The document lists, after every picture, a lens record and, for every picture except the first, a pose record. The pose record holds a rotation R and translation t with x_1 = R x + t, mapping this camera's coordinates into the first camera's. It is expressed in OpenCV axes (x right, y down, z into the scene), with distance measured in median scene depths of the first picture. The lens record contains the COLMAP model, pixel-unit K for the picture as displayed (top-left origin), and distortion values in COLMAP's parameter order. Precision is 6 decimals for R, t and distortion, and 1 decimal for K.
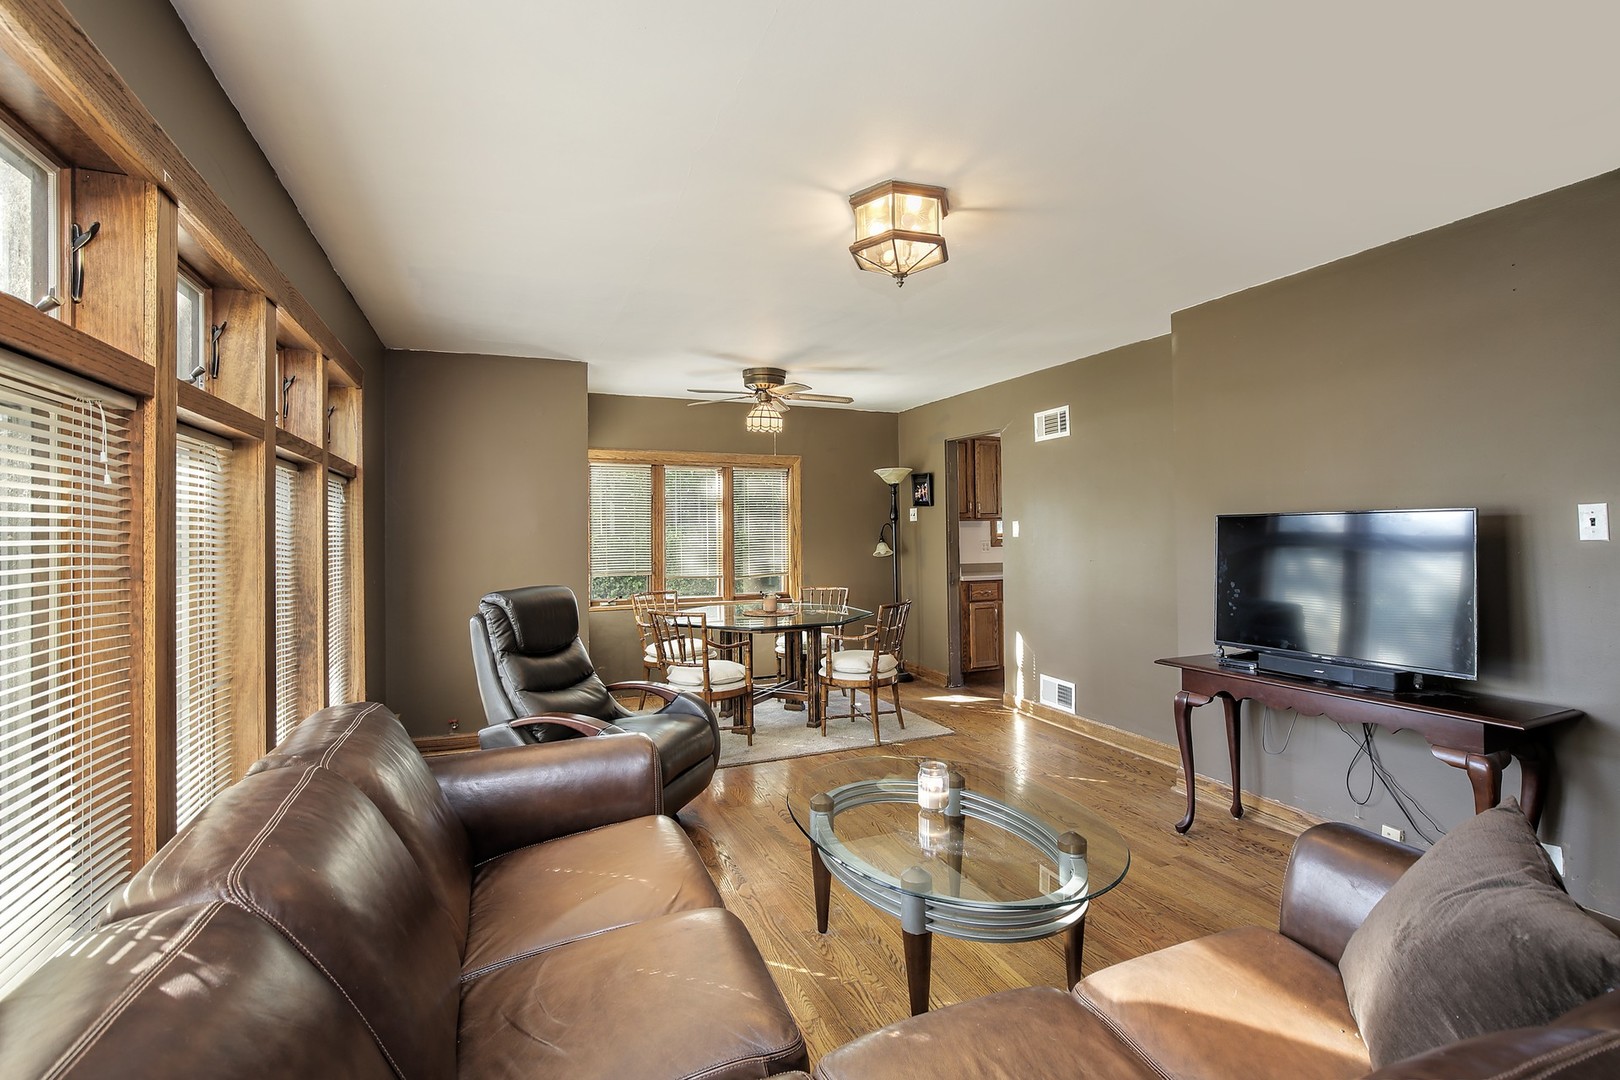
lens RADIAL K [[745.8, 0, 810.9], [0, 745.8, 536.2], [0, 0, 1]] dist [0.027954, 0.000259]
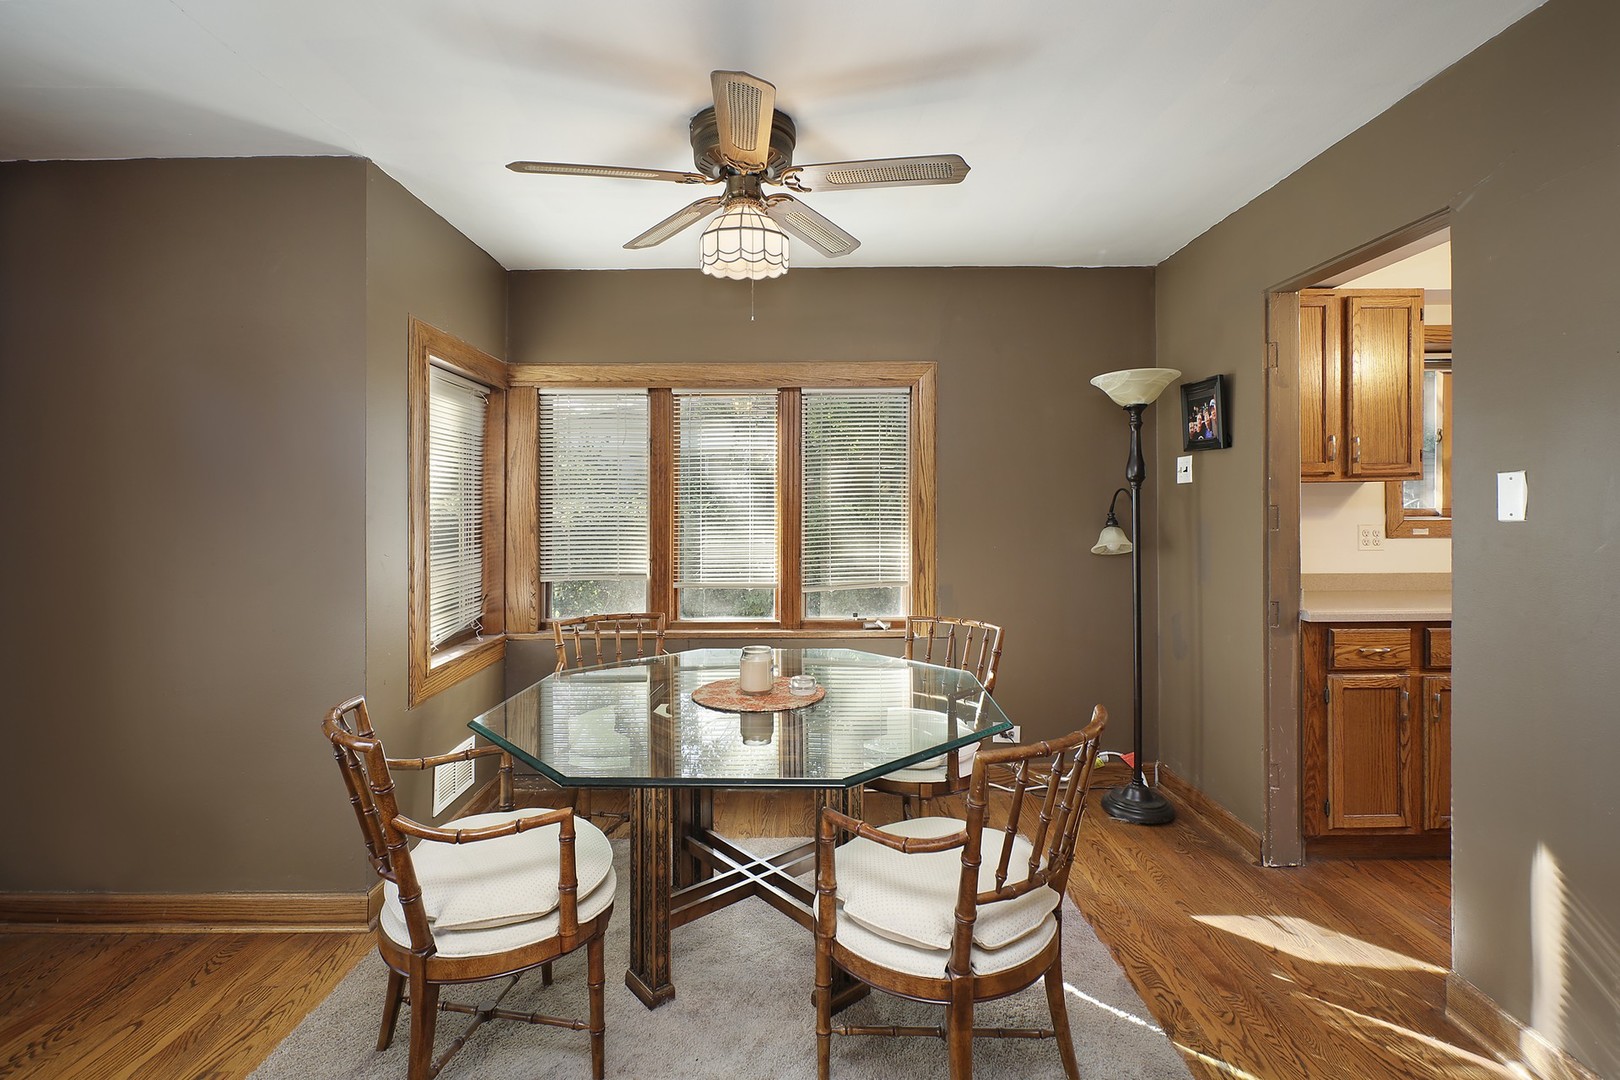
lens RADIAL K [[745.8, 0, 793.8], [0, 745.8, 509.2], [0, 0, 1]] dist [0.027954, 0.000259]
pose [[0.915947, 0.000029, -0.401300, 0.104072], [0.001127, 0.999996, 0.002643, -0.004974], [0.401299, -0.002873, 0.915943, 0.474336]]
